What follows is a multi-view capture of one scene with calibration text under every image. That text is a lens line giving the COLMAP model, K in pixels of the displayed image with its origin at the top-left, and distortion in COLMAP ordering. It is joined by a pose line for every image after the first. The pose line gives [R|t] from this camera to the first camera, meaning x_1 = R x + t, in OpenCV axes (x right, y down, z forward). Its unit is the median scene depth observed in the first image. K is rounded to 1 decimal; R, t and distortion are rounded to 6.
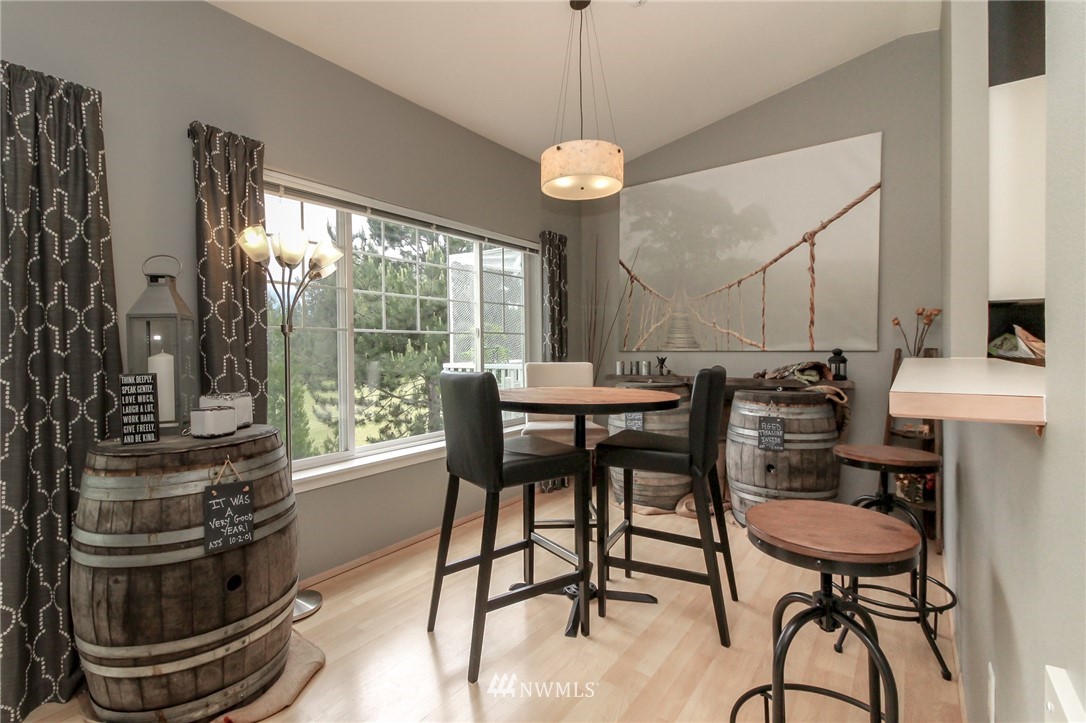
lens RADIAL K [[505.2, 0, 534.3], [0, 505.2, 349.8], [0, 0, 1]] dist [0.014825, -0.007839]
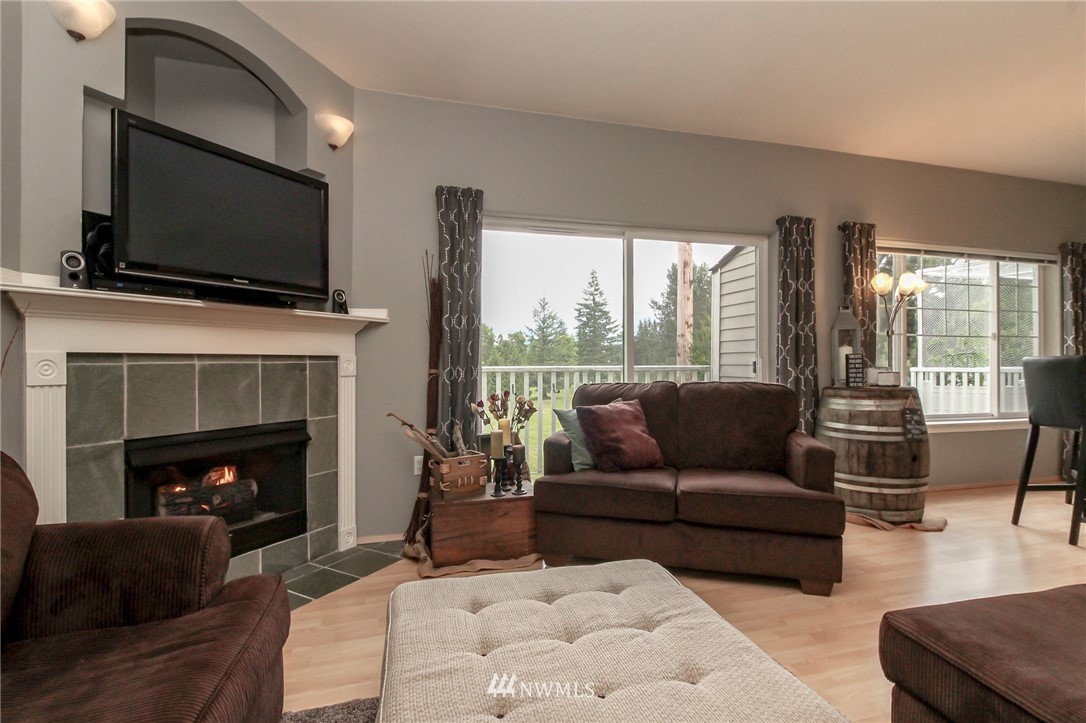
lens RADIAL K [[505.2, 0, 538.1], [0, 505.2, 362.1], [0, 0, 1]] dist [0.014825, -0.007839]
pose [[0.792427, 0.008568, -0.609906, -0.295543], [-0.011948, 0.999928, -0.001477, 0.054880], [0.609850, 0.008458, 0.792472, -0.797627]]
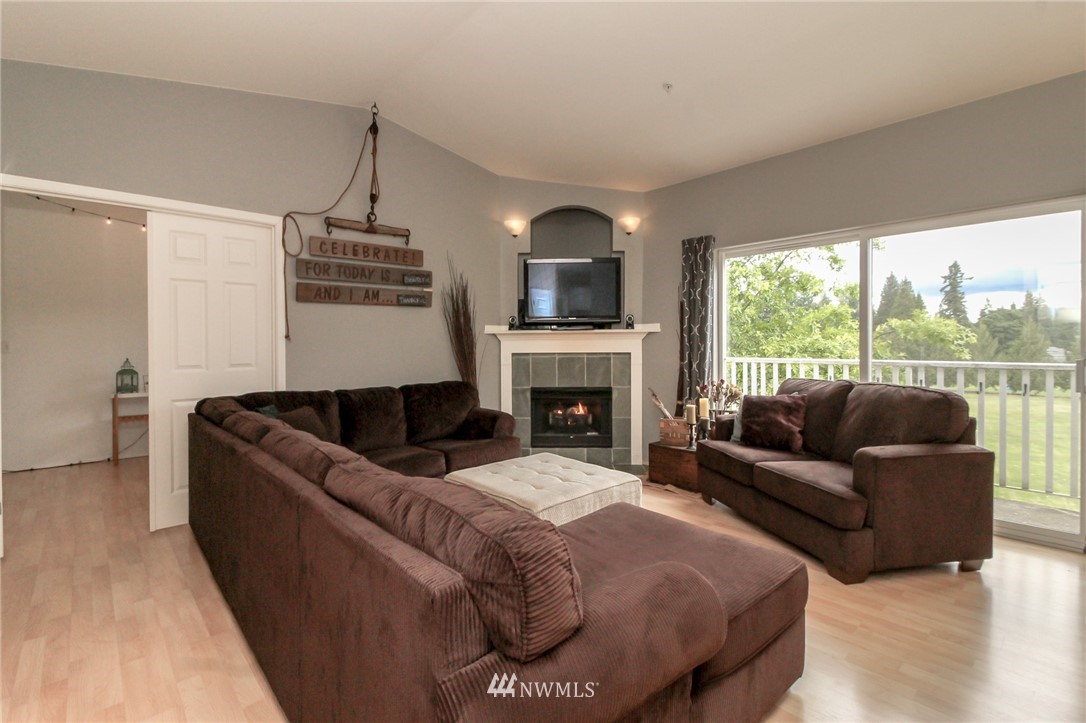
lens RADIAL K [[505.2, 0, 538.5], [0, 505.2, 352.4], [0, 0, 1]] dist [0.014825, -0.007839]
pose [[-0.164982, 0.030451, -0.985826, 0.514513], [-0.004559, 0.999489, 0.031636, -0.006007], [0.986286, 0.009714, -0.164759, -0.295047]]
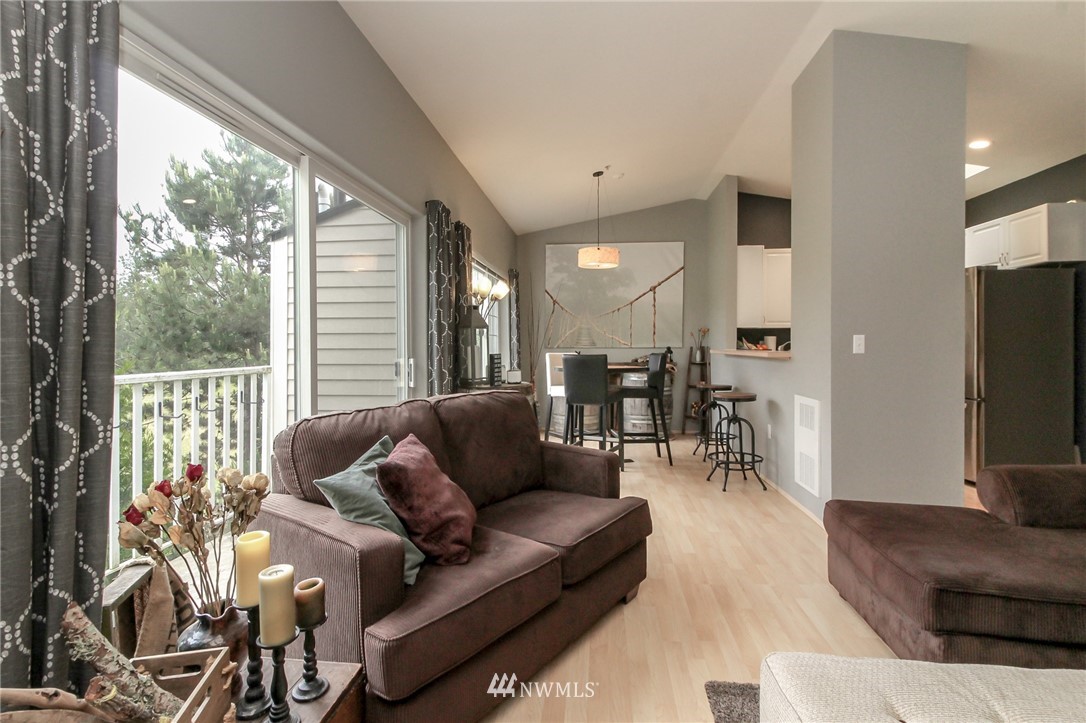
lens RADIAL K [[505.2, 0, 544.3], [0, 505.2, 348.2], [0, 0, 1]] dist [0.014825, -0.007839]
pose [[0.861115, 0.005757, 0.508378, -0.936034], [-0.004311, 0.999983, -0.004021, 0.016954], [-0.508392, 0.001270, 0.861125, -0.528695]]
